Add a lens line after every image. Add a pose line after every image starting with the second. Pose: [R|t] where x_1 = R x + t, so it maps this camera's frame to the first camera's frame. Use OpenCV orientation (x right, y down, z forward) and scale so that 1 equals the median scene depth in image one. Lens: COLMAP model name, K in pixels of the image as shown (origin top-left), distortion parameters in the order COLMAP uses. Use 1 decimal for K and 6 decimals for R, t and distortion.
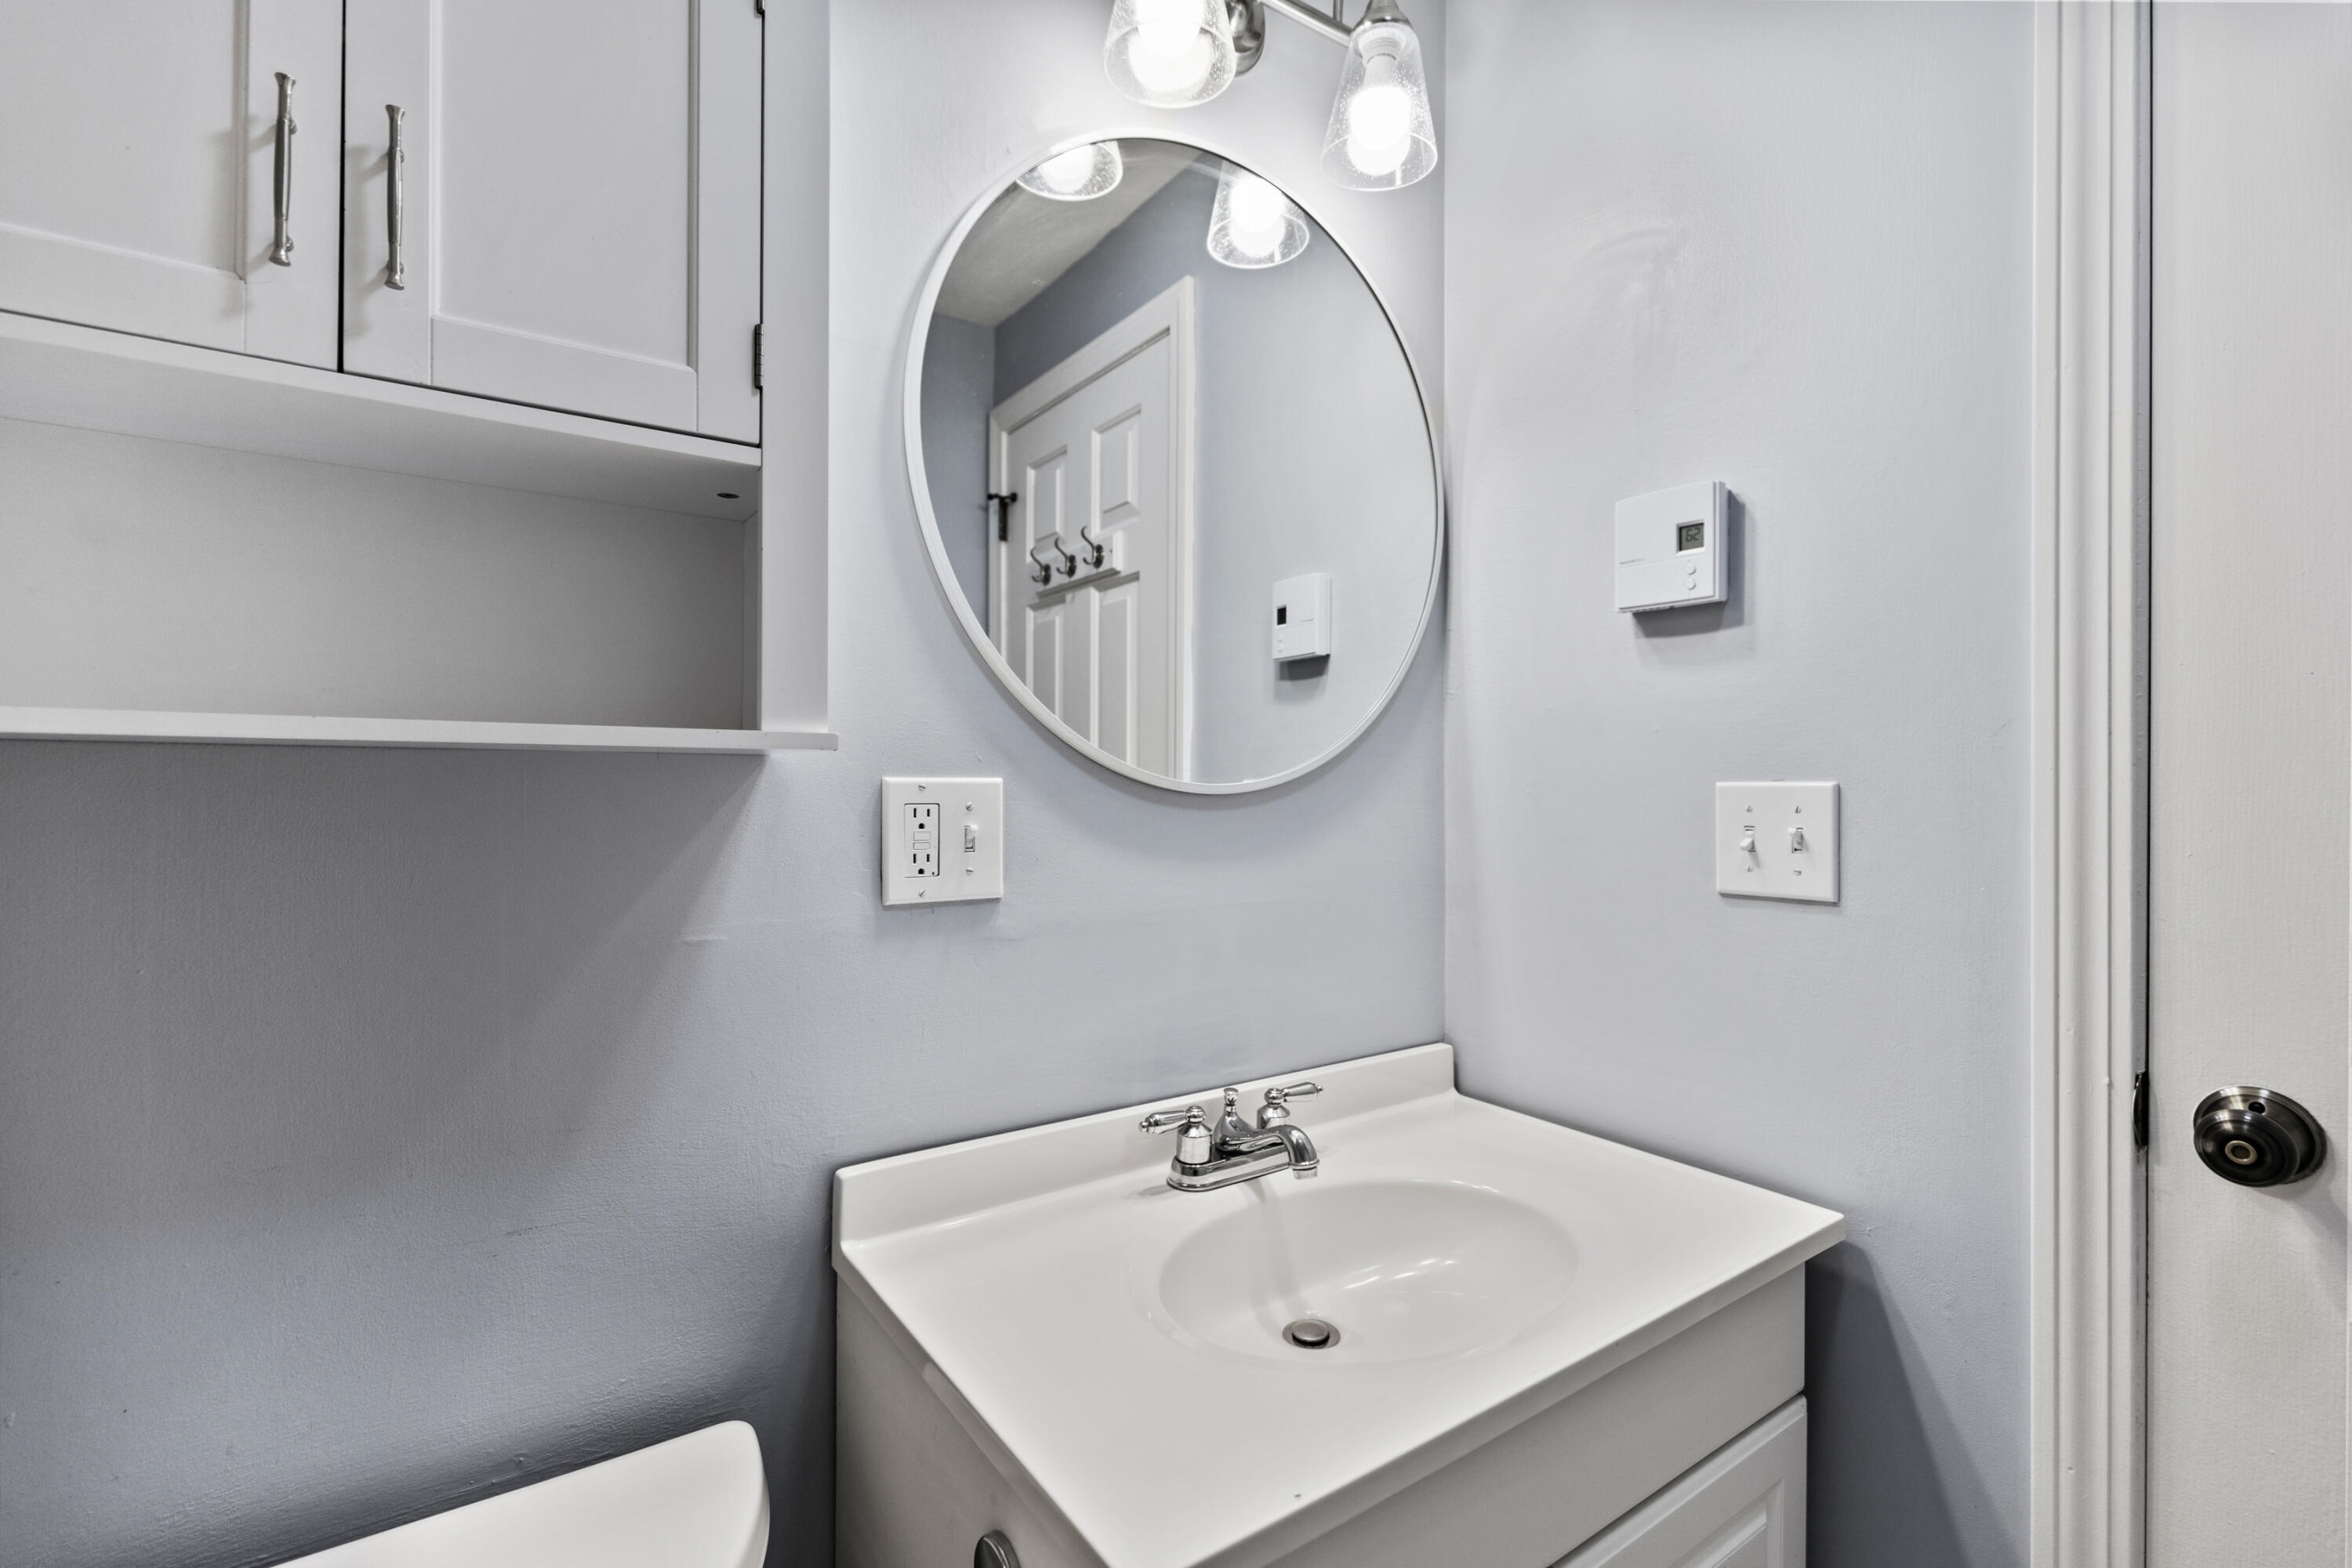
lens RADIAL K [[1050.7, 0, 1179.0], [0, 1050.7, 783.7], [0, 0, 1]] dist [0.000468, 0.000114]
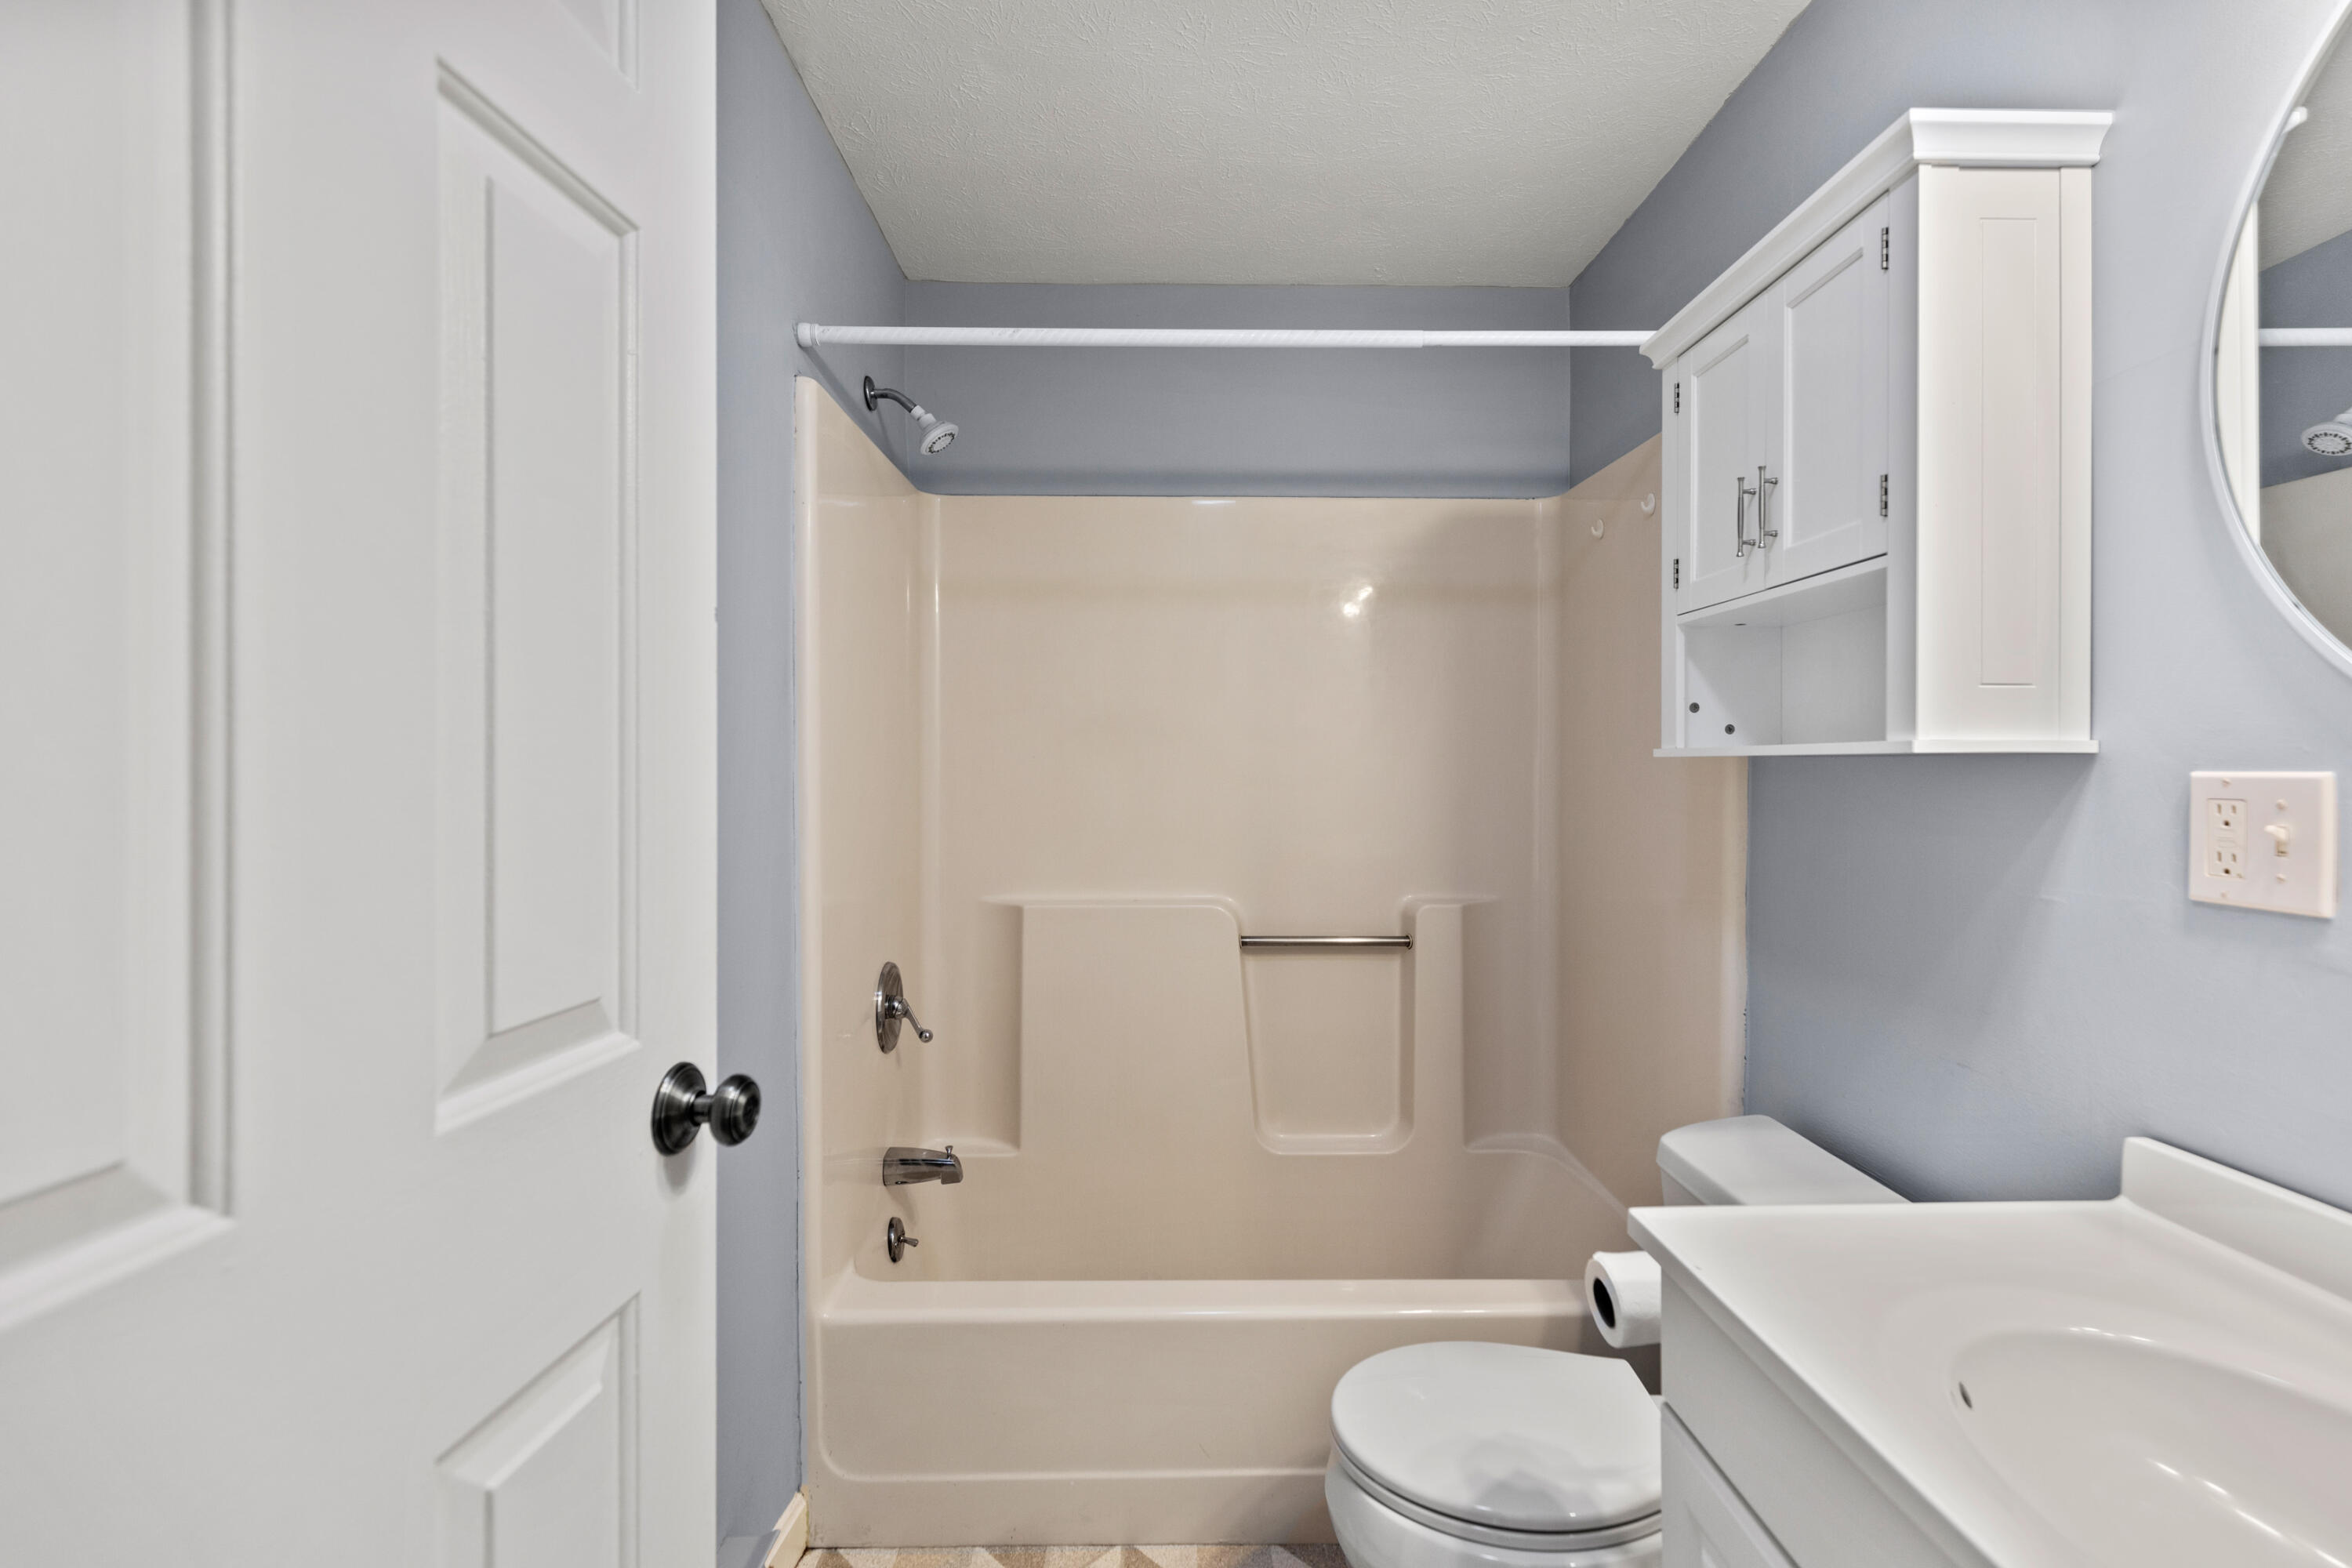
lens RADIAL K [[1050.7, 0, 1179.1], [0, 1050.7, 775.2], [0, 0, 1]] dist [0.000468, 0.000114]
pose [[-0.569685, 0.000032, -0.821863, 1.069351], [-0.008303, 0.999949, 0.005794, -0.000476], [0.821821, 0.010125, -0.569655, 0.763620]]
